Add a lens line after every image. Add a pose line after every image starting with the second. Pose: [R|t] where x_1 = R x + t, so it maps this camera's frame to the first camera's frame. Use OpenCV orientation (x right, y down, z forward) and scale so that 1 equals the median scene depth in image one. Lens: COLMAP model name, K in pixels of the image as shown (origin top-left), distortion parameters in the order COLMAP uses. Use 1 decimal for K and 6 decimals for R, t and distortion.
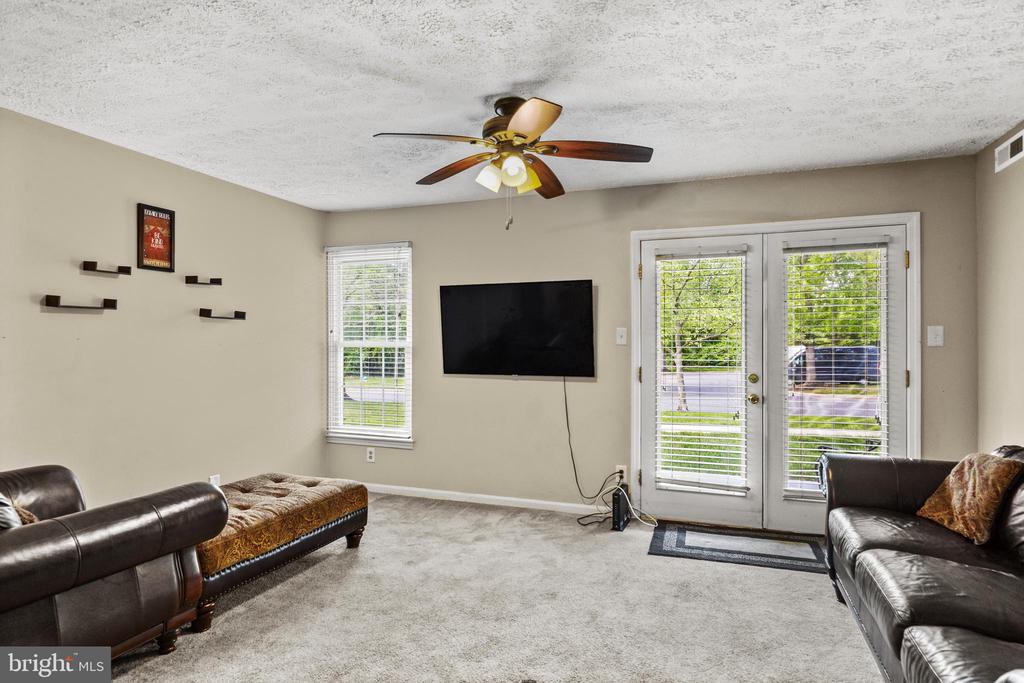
lens RADIAL K [[574.4, 0, 512.0], [0, 574.4, 341.5], [0, 0, 1]] dist [0.002661, 0.000513]
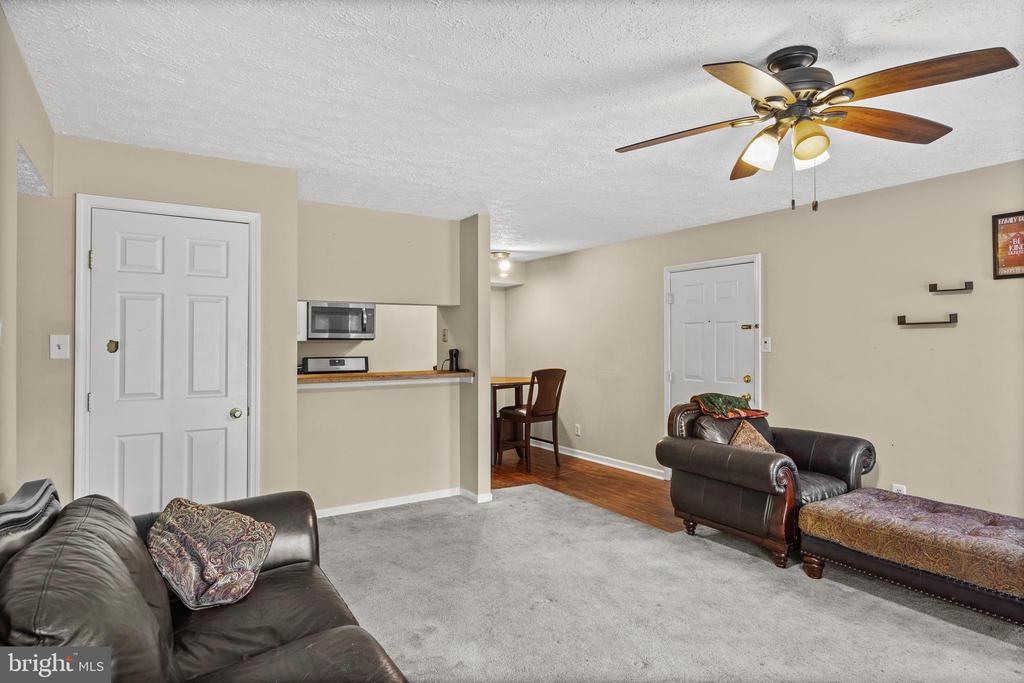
lens RADIAL K [[585.2, 0, 512.0], [0, 585.2, 341.5], [0, 0, 1]] dist [-0.001585, -0.000334]
pose [[-0.605205, 0.000921, -0.796069, 0.649851], [0.003944, 0.999991, -0.001841, -0.018699], [0.796060, -0.004254, -0.605203, 0.899048]]
